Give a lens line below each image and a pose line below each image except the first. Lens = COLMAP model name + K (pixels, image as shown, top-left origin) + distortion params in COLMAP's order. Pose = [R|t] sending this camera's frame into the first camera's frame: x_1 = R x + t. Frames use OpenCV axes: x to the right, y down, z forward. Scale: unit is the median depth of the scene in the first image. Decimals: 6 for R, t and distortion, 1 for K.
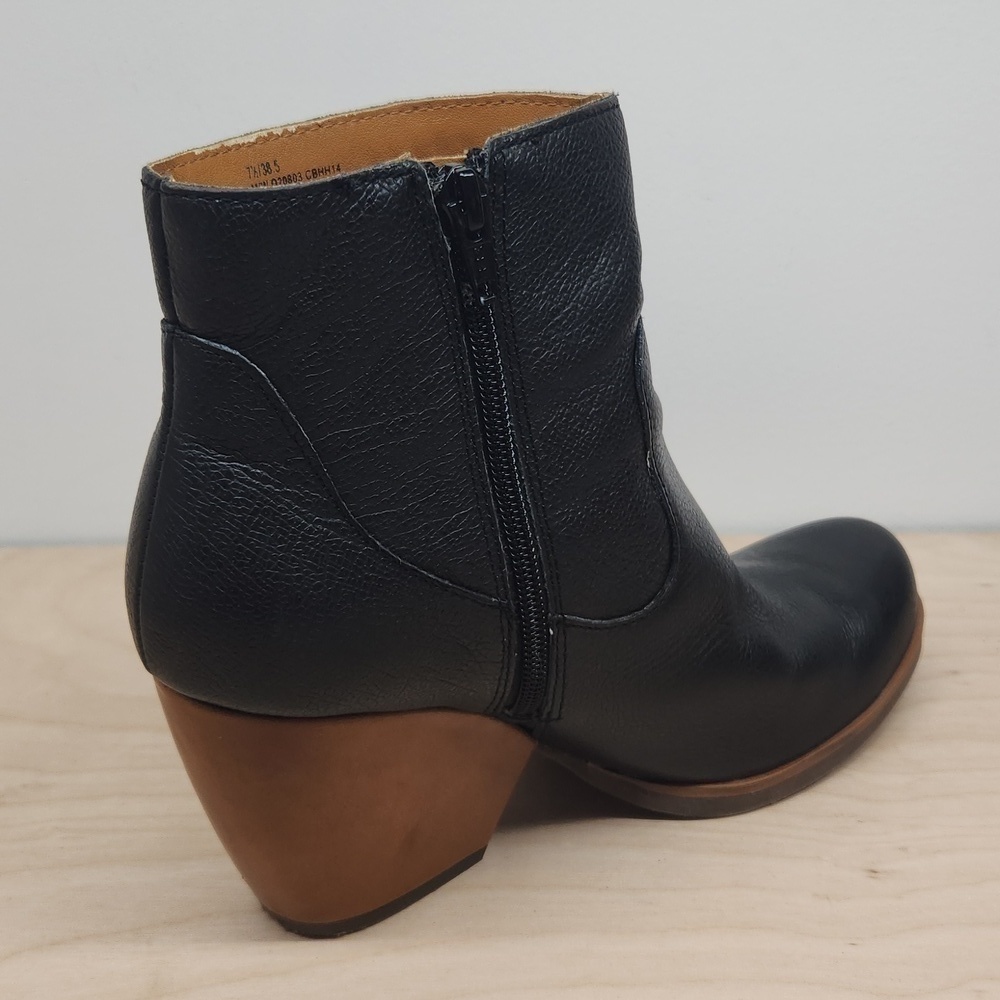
lens RADIAL K [[1440.6, 0, 500.2], [0, 1440.6, 501.5], [0, 0, 1]] dist [0.070681, 0.000000]
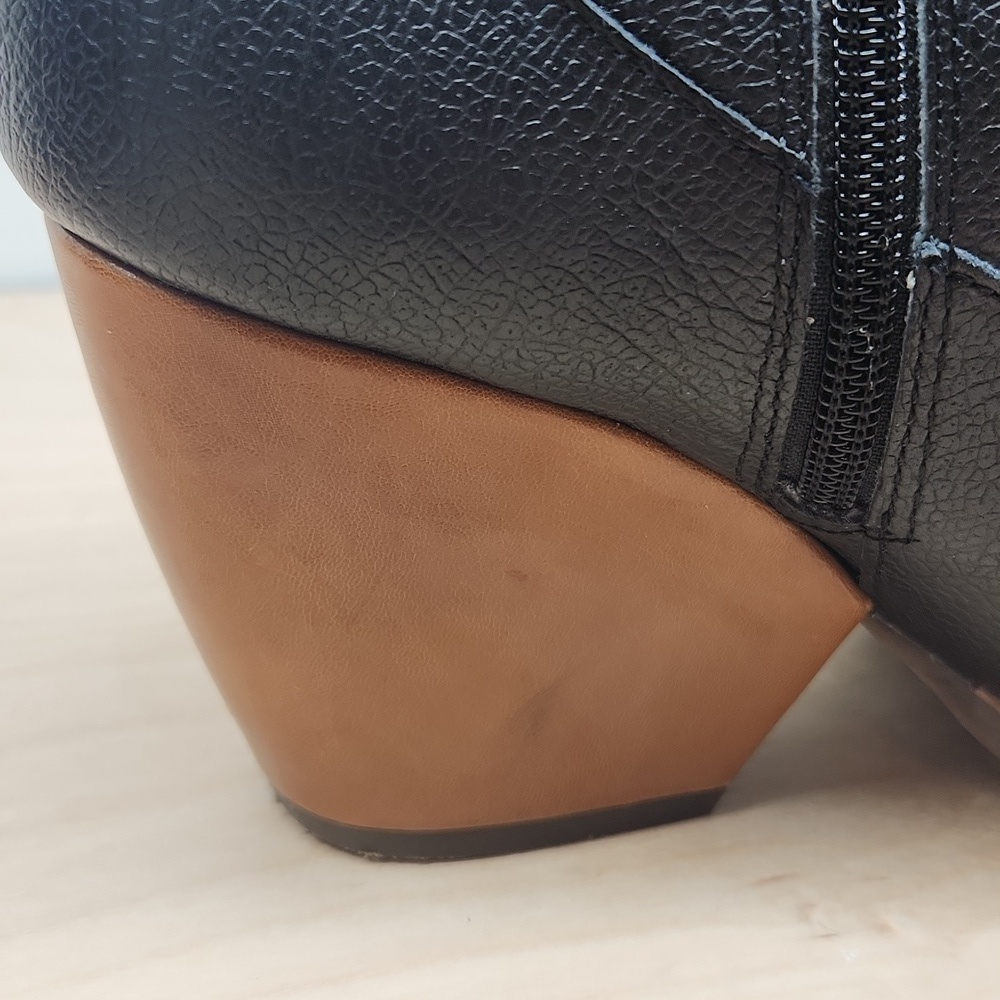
lens RADIAL K [[1475.3, 0, 499.2], [0, 1475.3, 491.1], [0, 0, 1]] dist [0.030314, 0.000000]
pose [[0.902896, 0.227154, -0.364938, 0.101356], [-0.225084, 0.973115, 0.048831, 0.162483], [0.366219, 0.038053, 0.929750, 0.613254]]
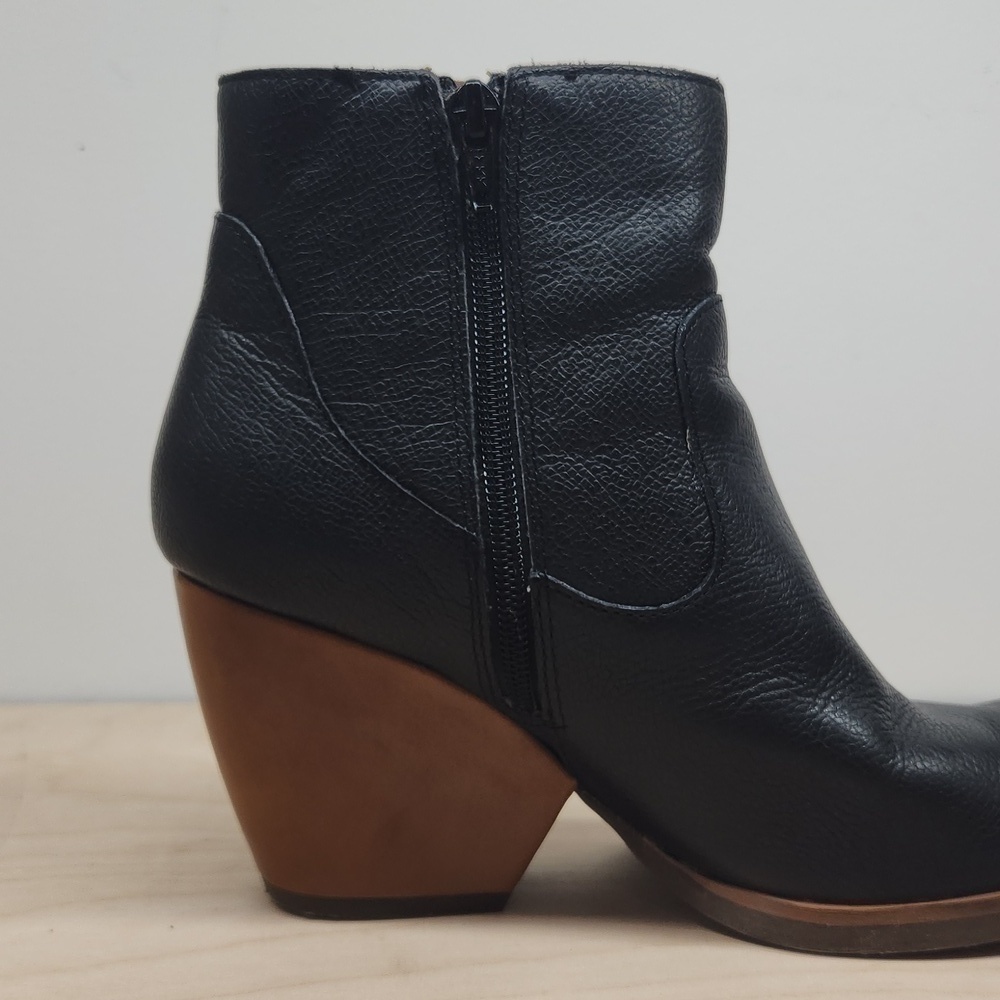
lens RADIAL K [[1440.6, 0, 502.8], [0, 1440.6, 494.5], [0, 0, 1]] dist [0.070681, 0.000000]
pose [[0.850137, 0.092655, -0.518346, 0.523510], [-0.255346, 0.933449, -0.251936, 0.287255], [0.460506, 0.346538, 0.817218, 0.232323]]
